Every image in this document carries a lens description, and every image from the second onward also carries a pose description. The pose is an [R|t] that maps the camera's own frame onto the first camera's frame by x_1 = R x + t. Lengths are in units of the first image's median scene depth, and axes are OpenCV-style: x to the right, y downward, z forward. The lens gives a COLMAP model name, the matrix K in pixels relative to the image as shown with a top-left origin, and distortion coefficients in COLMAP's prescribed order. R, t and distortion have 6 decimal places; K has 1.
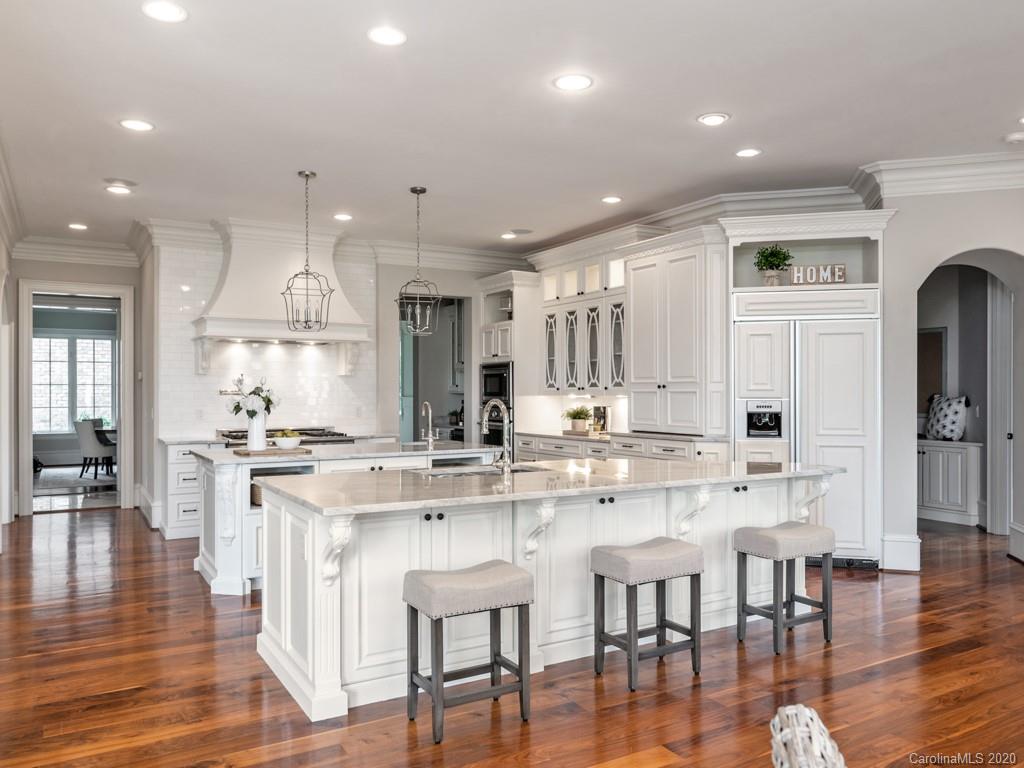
lens RADIAL K [[777.4, 0, 513.8], [0, 777.4, 388.7], [0, 0, 1]] dist [-0.000773, 0.000305]
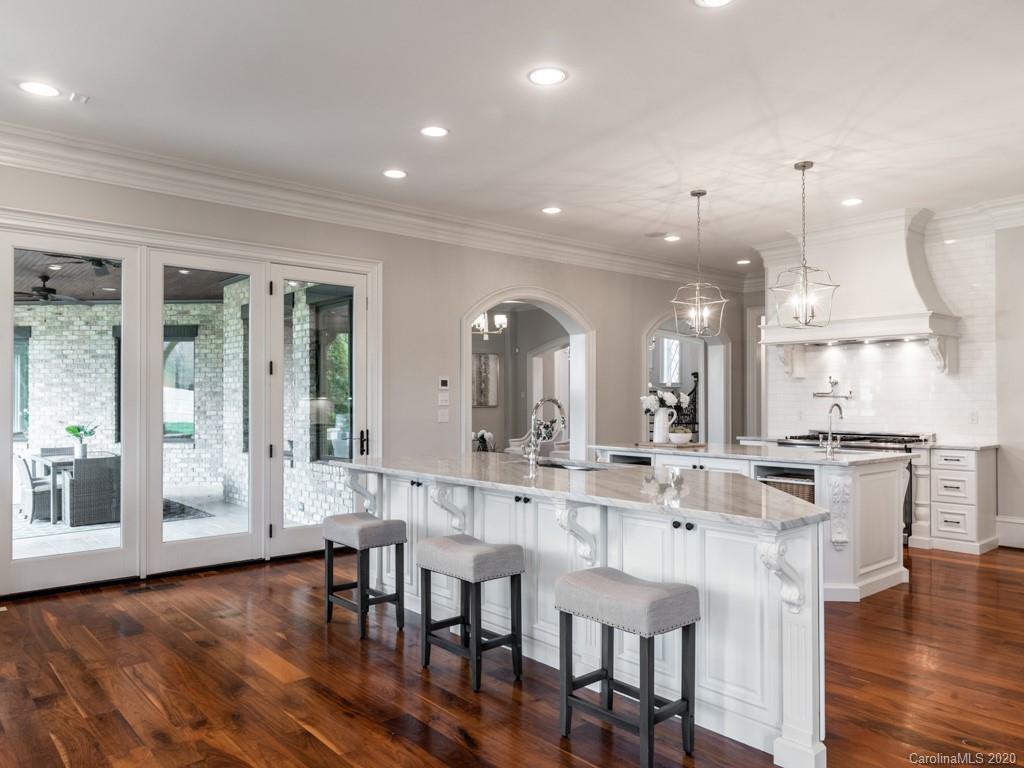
lens RADIAL K [[723.2, 0, 511.9], [0, 723.2, 391.7], [0, 0, 1]] dist [-0.004410, -0.003883]
pose [[0.155075, -0.011195, -0.987839, 0.686321], [0.002875, 0.999937, -0.010881, 0.013566], [0.987899, -0.001153, 0.155097, 0.589148]]
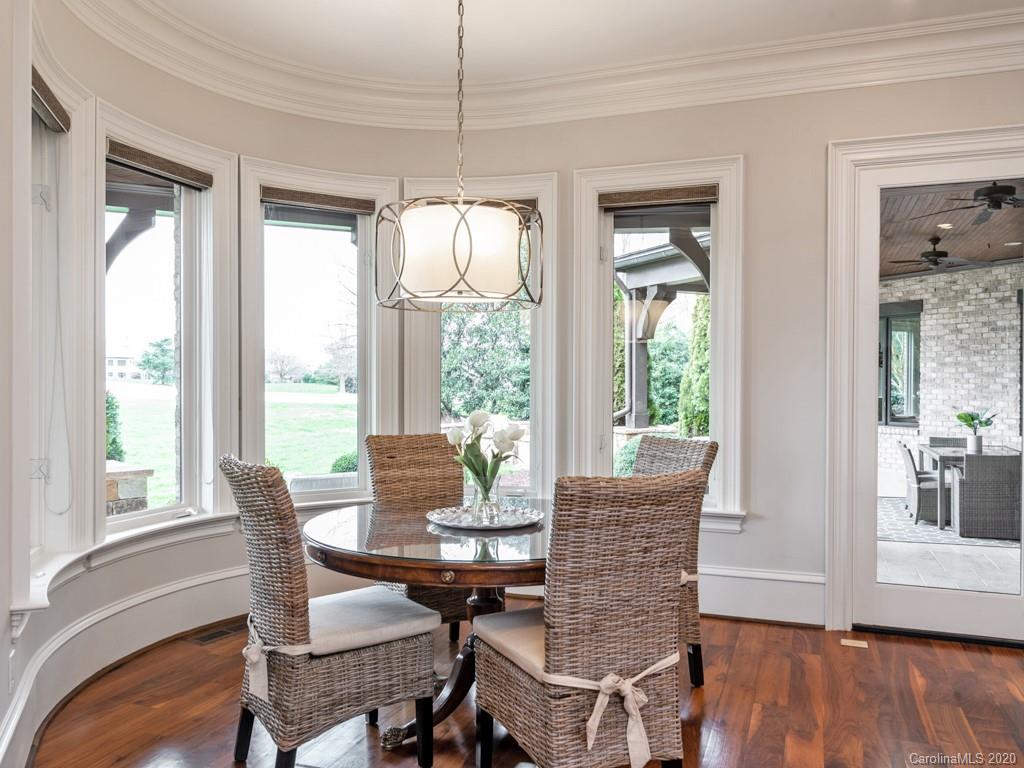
lens RADIAL K [[796.5, 0, 511.3], [0, 796.5, 390.0], [0, 0, 1]] dist [0.003901, 0.001294]
pose [[-0.793850, 0.003607, -0.608103, 0.606166], [-0.003214, 0.999944, 0.010126, 0.014174], [0.608105, 0.009993, -0.793793, 0.563026]]
